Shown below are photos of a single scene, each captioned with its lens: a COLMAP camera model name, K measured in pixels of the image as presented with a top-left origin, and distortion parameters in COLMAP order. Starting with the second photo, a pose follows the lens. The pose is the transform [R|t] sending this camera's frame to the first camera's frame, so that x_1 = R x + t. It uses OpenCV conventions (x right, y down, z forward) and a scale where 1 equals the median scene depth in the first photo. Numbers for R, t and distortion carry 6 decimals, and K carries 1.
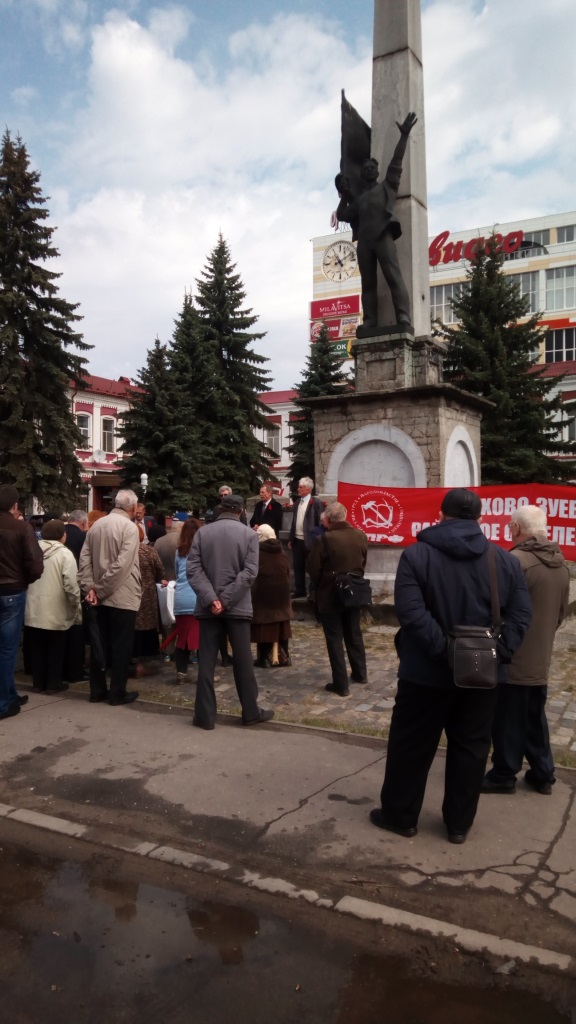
lens RADIAL K [[757.2, 0, 284.8], [0, 757.2, 507.7], [0, 0, 1]] dist [0.039334, -0.055956]
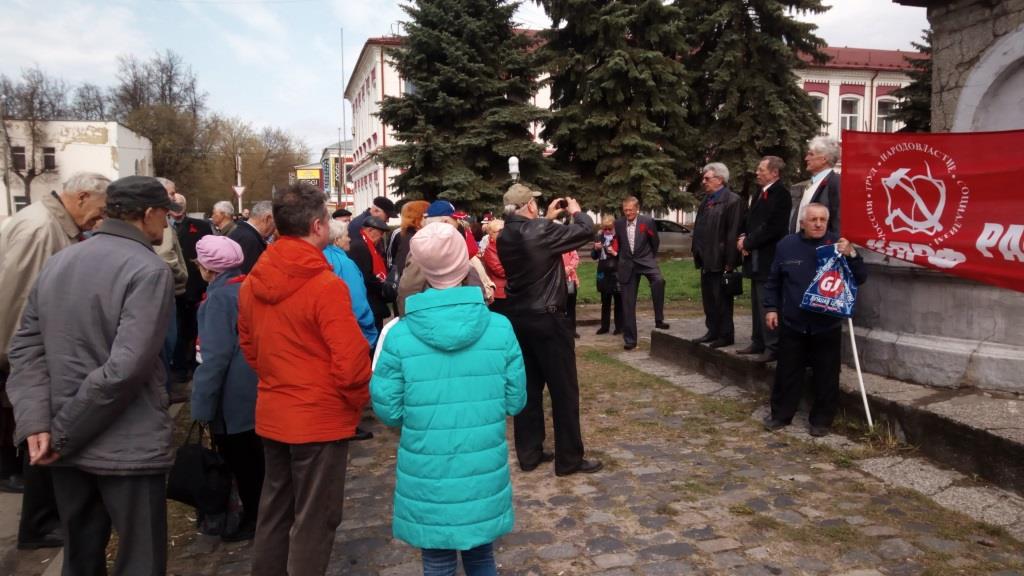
lens RADIAL K [[757.2, 0, 499.3], [0, 757.2, 268.7], [0, 0, 1]] dist [0.039334, -0.055956]
pose [[0.694638, 0.046308, -0.717868, 0.084962], [0.005597, 0.997548, 0.069766, 0.003978], [0.719338, -0.052480, 0.692675, 0.162211]]
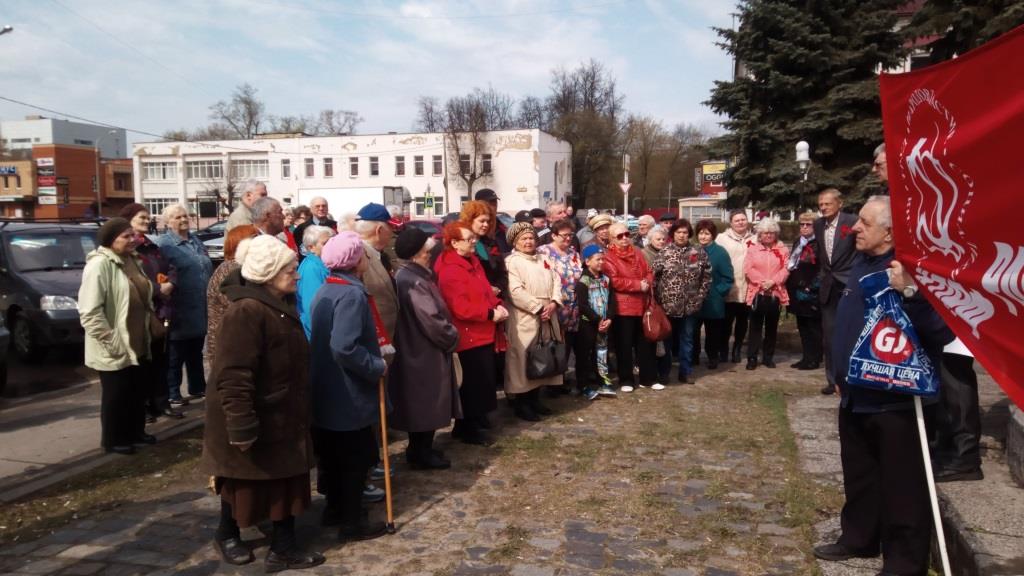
lens RADIAL K [[757.2, 0, 487.5], [0, 757.2, 263.2], [0, 0, 1]] dist [0.039334, -0.055956]
pose [[0.221840, 0.060103, -0.973229, 0.099186], [0.010536, 0.997892, 0.064028, 0.003571], [0.975026, -0.024458, 0.220739, 0.247968]]
